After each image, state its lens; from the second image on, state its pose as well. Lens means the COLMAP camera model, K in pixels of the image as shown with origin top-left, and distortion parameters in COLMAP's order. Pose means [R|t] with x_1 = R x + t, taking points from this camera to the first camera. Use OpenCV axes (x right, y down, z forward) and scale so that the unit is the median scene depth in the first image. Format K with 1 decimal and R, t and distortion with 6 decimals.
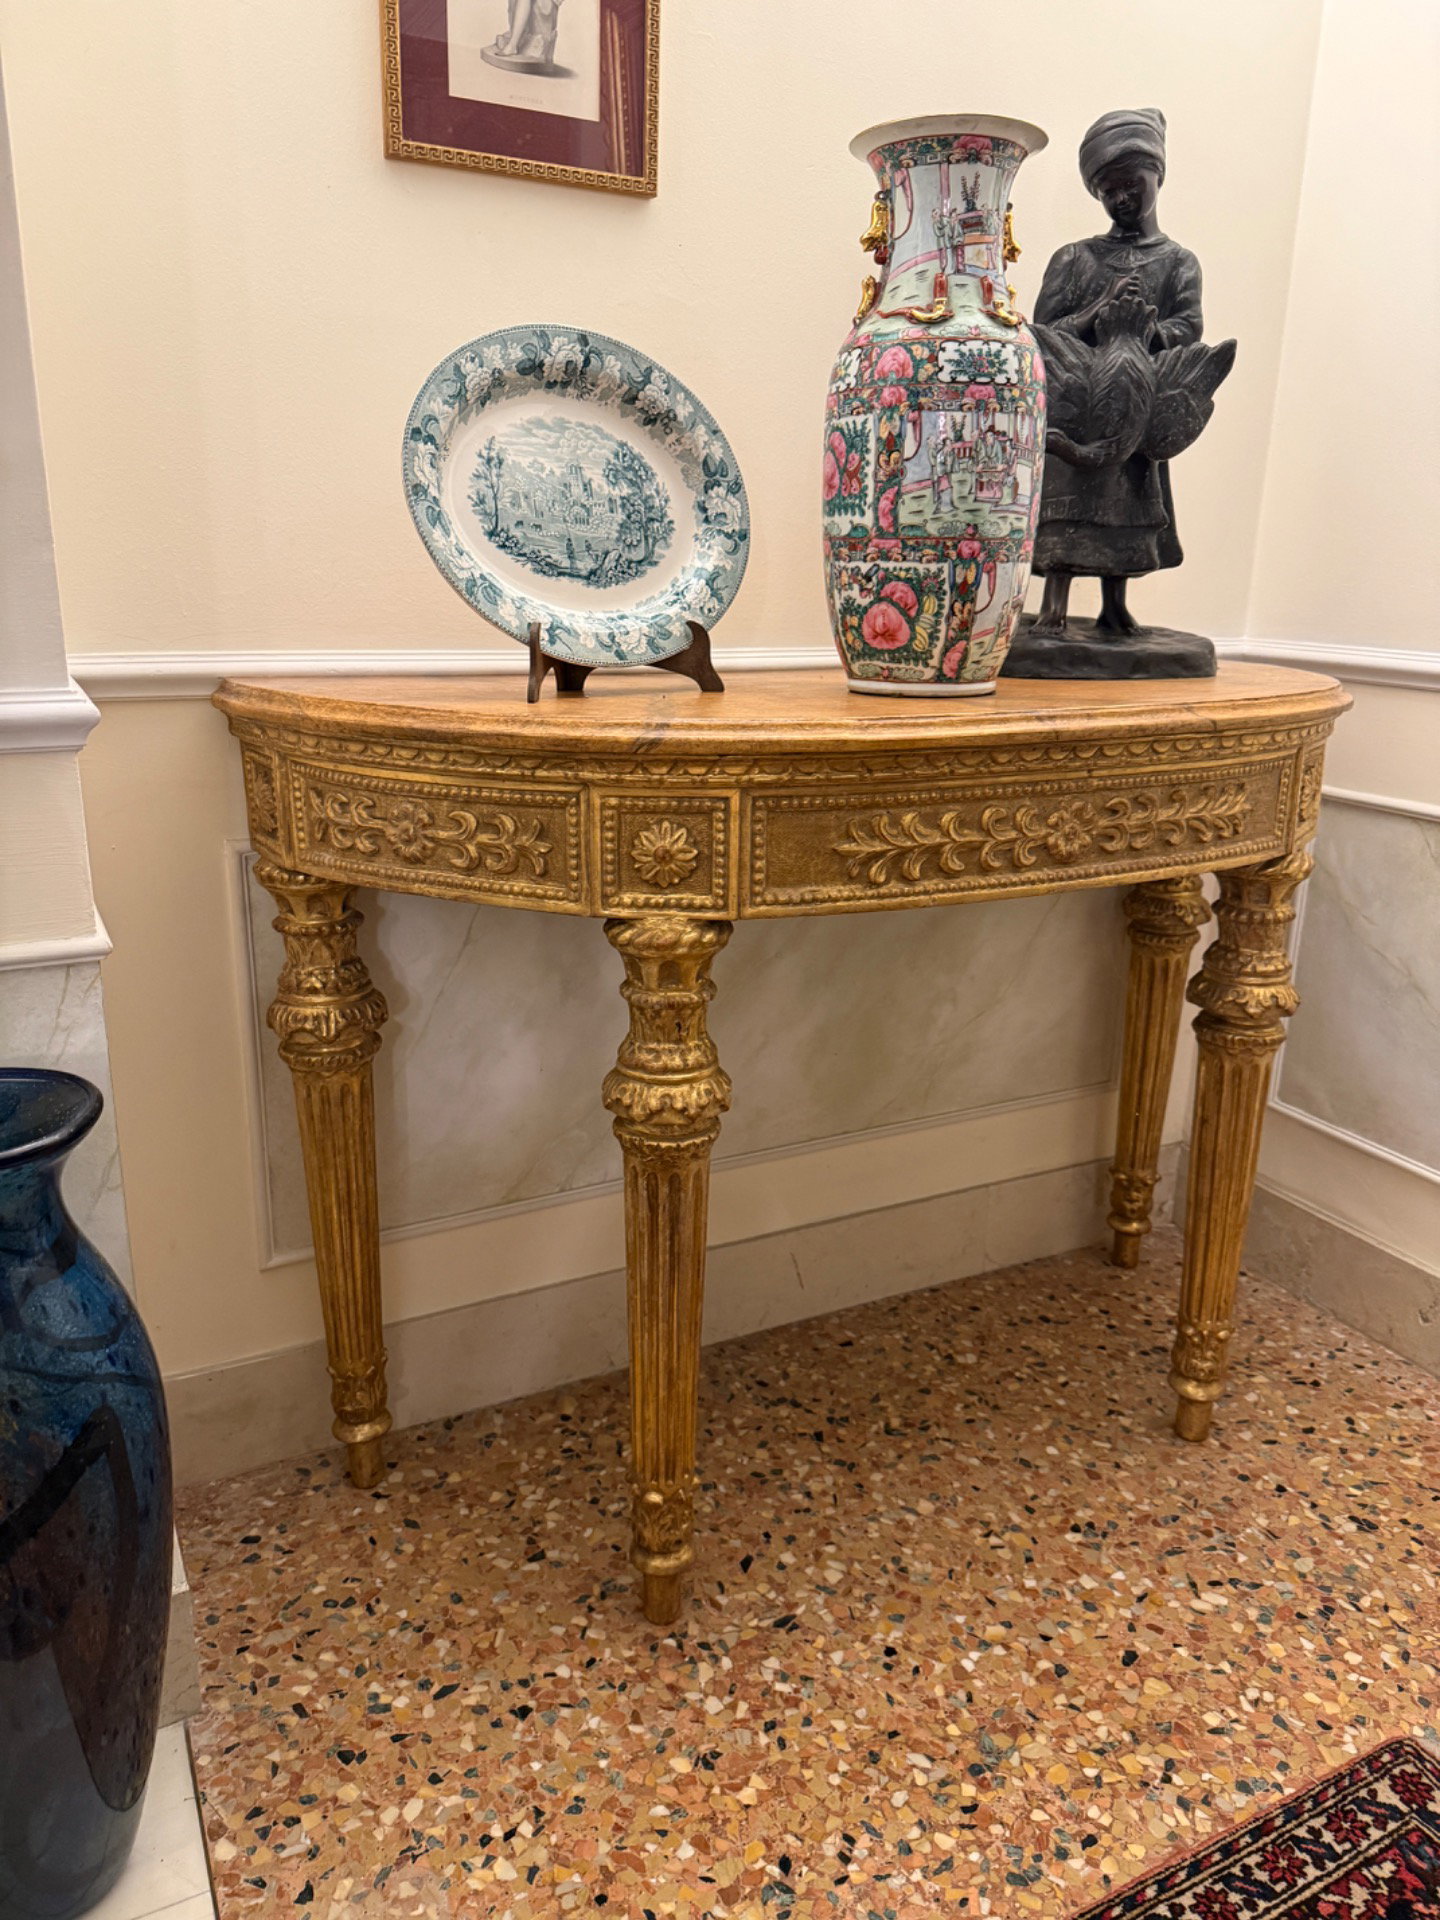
lens RADIAL K [[1378.7, 0, 719.1], [0, 1378.7, 949.8], [0, 0, 1]] dist [0.023473, -0.039352]
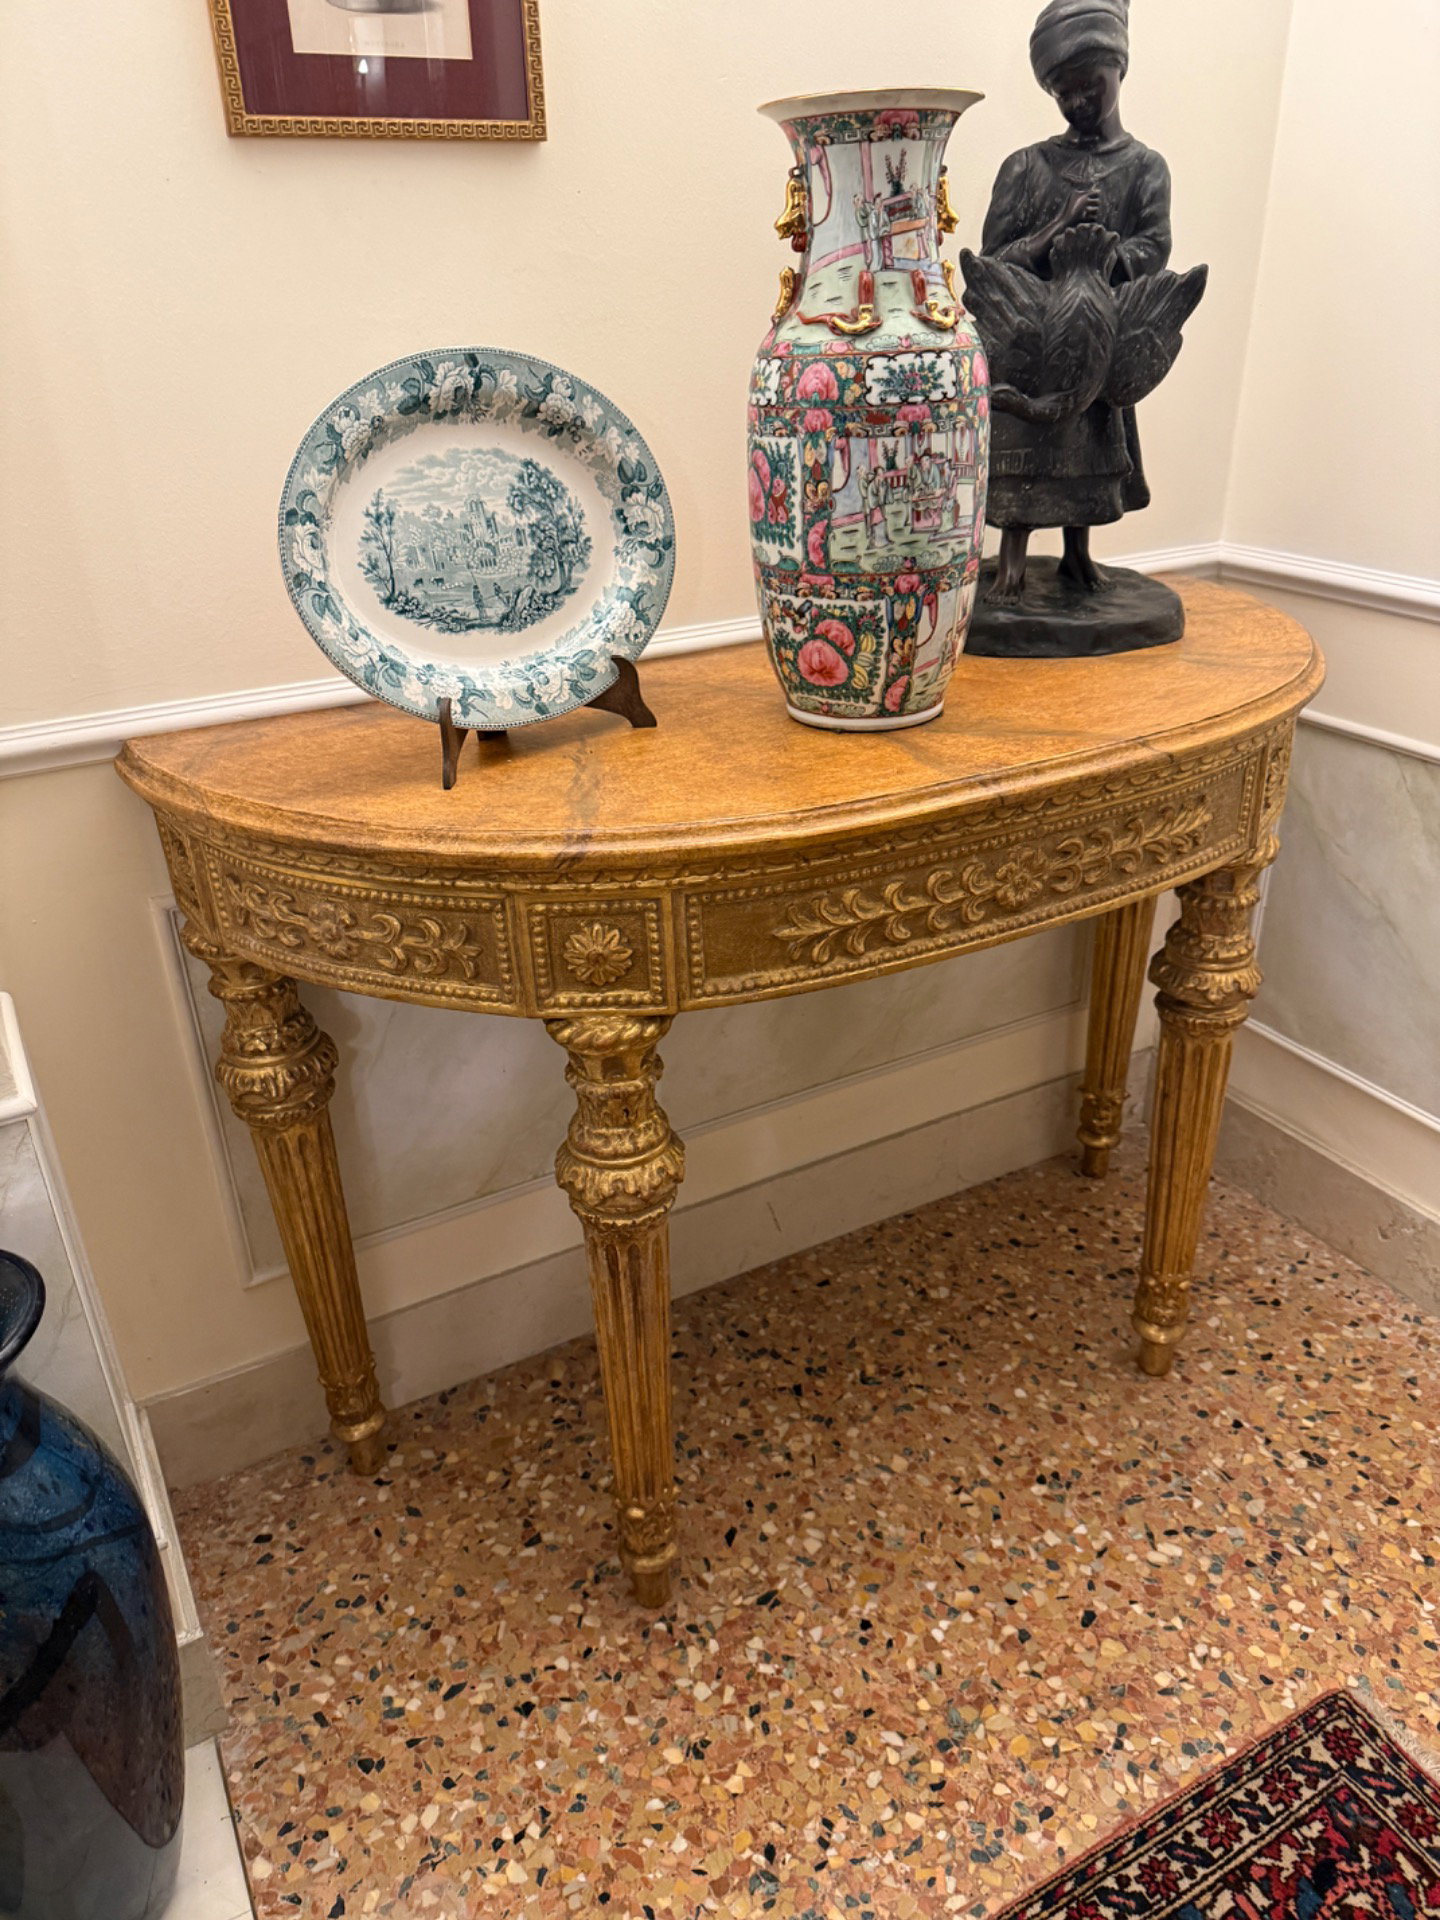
lens RADIAL K [[1380.0, 0, 721.4], [0, 1380.0, 968.5], [0, 0, 1]] dist [0.031634, -0.054800]
pose [[0.998550, -0.053828, -0.000707, 0.041823], [0.052991, 0.980542, 0.189023, -0.210581], [-0.009481, -0.188786, 0.981972, 0.042217]]
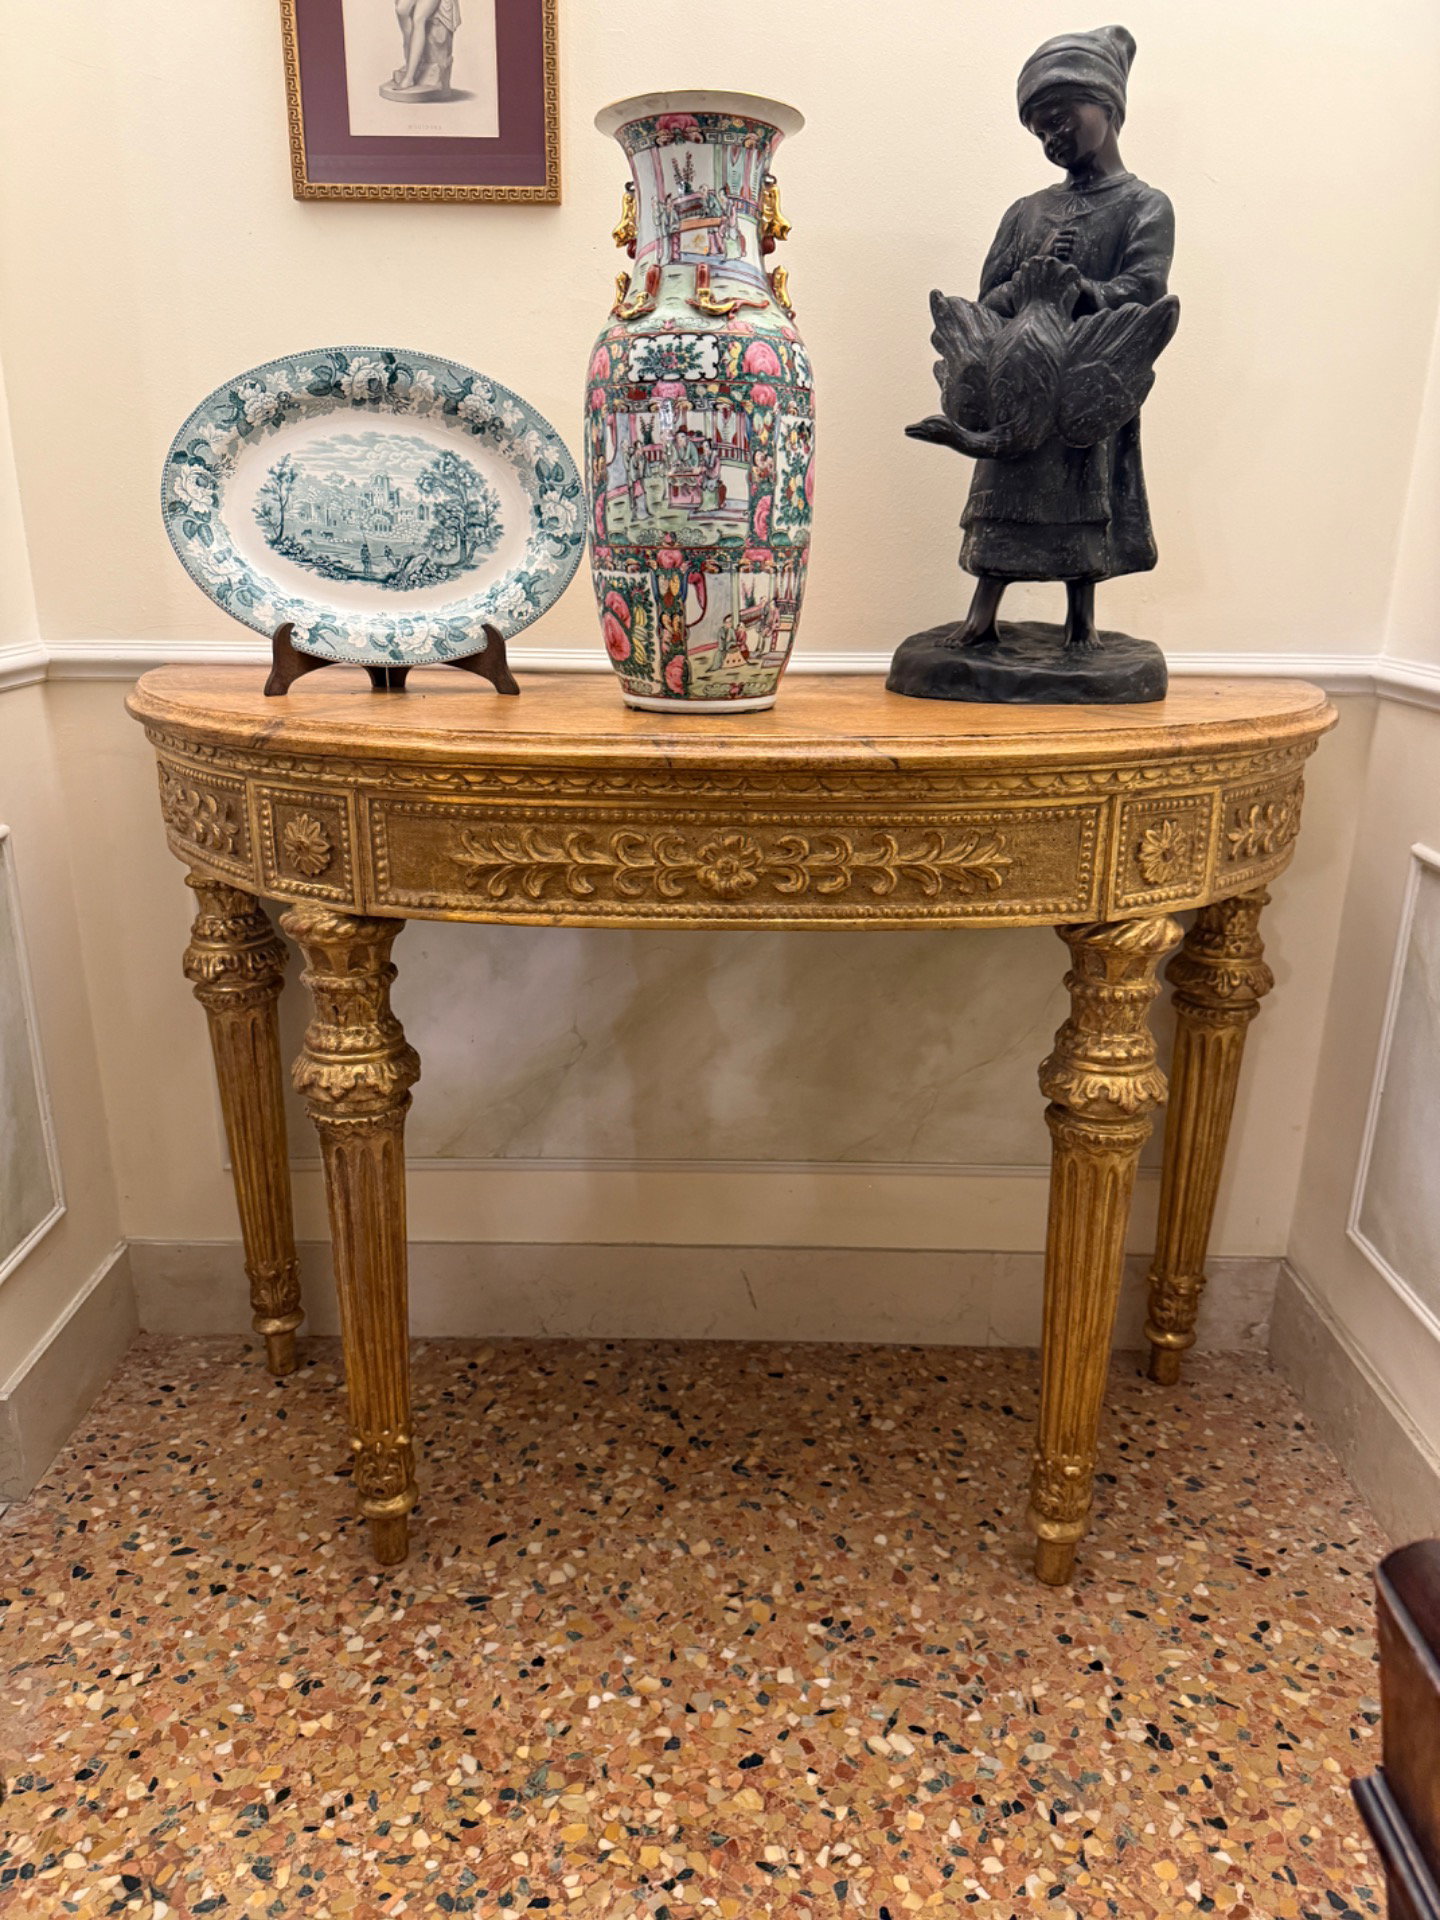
lens RADIAL K [[1381.8, 0, 702.9], [0, 1381.8, 963.0], [0, 0, 1]] dist [0.019129, -0.033182]
pose [[0.883220, 0.133636, -0.449516, 0.639583], [-0.122313, 0.991005, 0.054292, -0.066590], [0.452728, 0.007030, 0.891621, 0.161727]]
